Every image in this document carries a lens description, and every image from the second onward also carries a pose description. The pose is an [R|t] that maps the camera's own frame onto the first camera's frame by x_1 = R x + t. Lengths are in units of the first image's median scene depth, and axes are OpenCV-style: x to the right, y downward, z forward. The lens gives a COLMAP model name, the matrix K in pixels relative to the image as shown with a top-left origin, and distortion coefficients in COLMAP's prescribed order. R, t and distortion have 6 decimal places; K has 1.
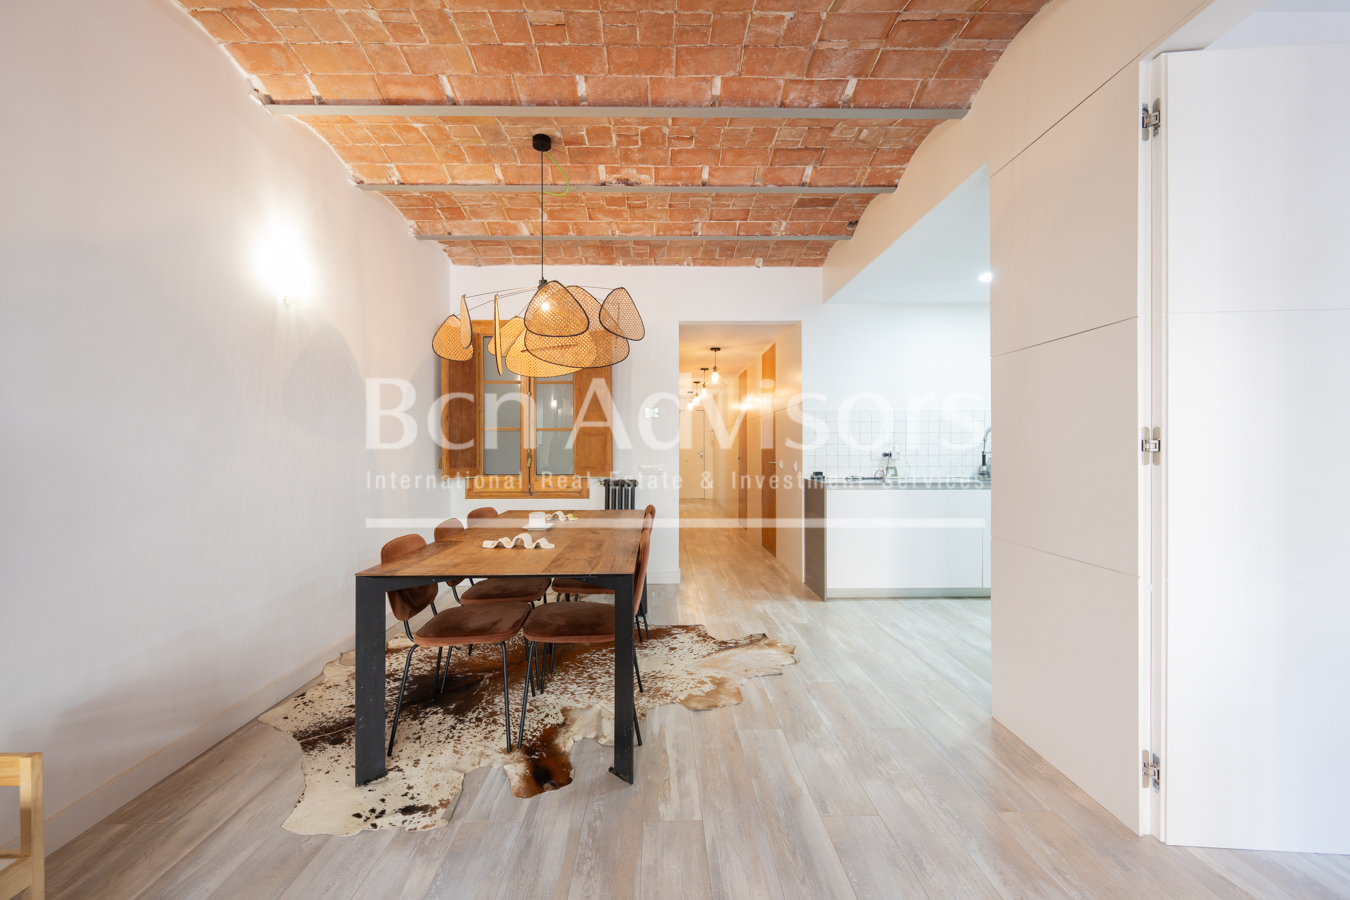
lens RADIAL K [[536.0, 0, 663.0], [0, 536.0, 454.1], [0, 0, 1]] dist [0.002347, -0.000629]
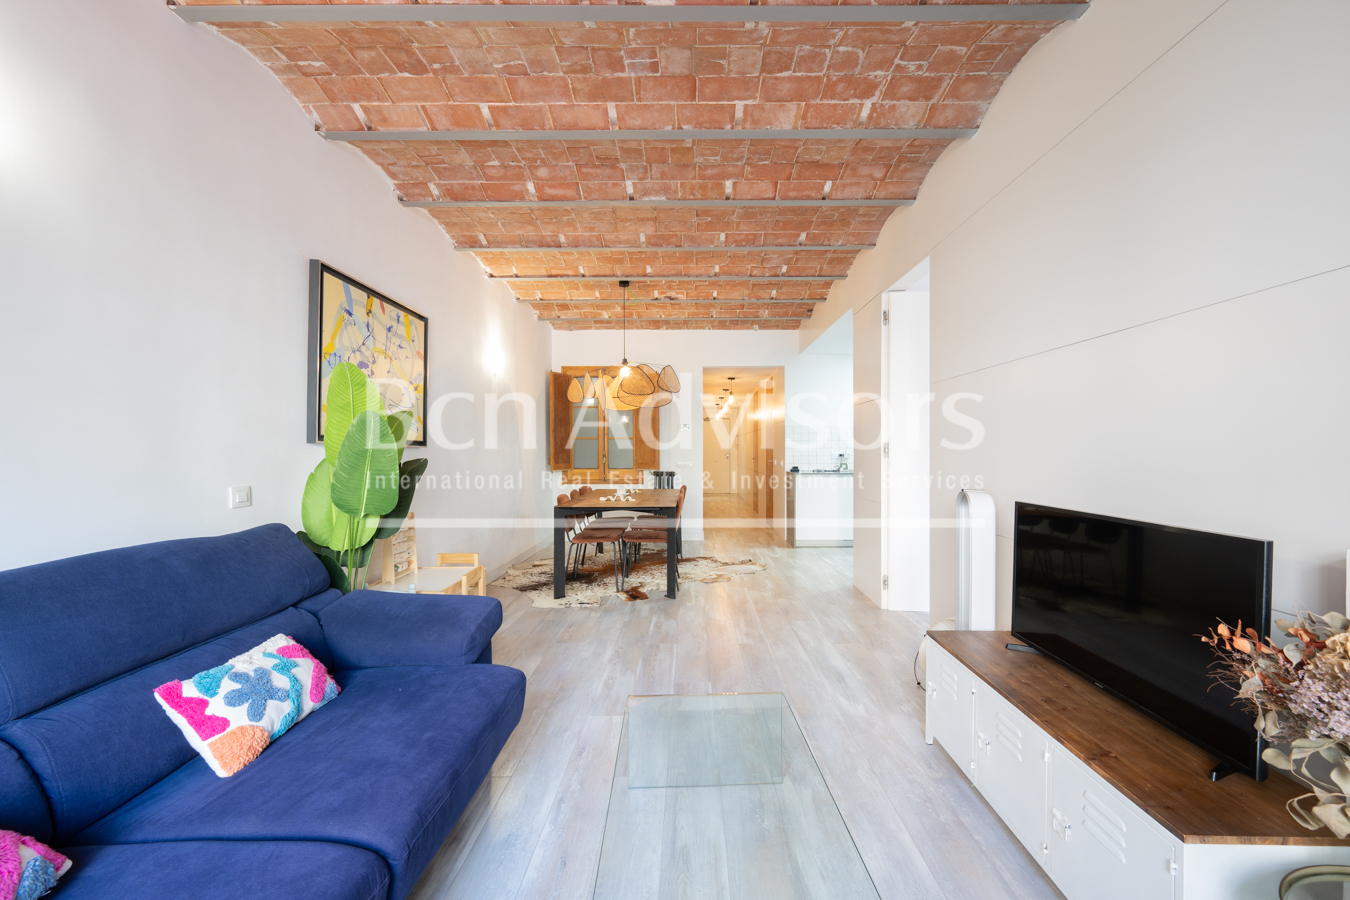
lens RADIAL K [[536.0, 0, 693.6], [0, 536.0, 466.3], [0, 0, 1]] dist [0.002347, -0.000629]
pose [[0.999975, 0.000363, -0.007046, 0.020993], [-0.000232, 0.999827, 0.018582, 0.006848], [0.007052, -0.018579, 0.999803, -0.737440]]
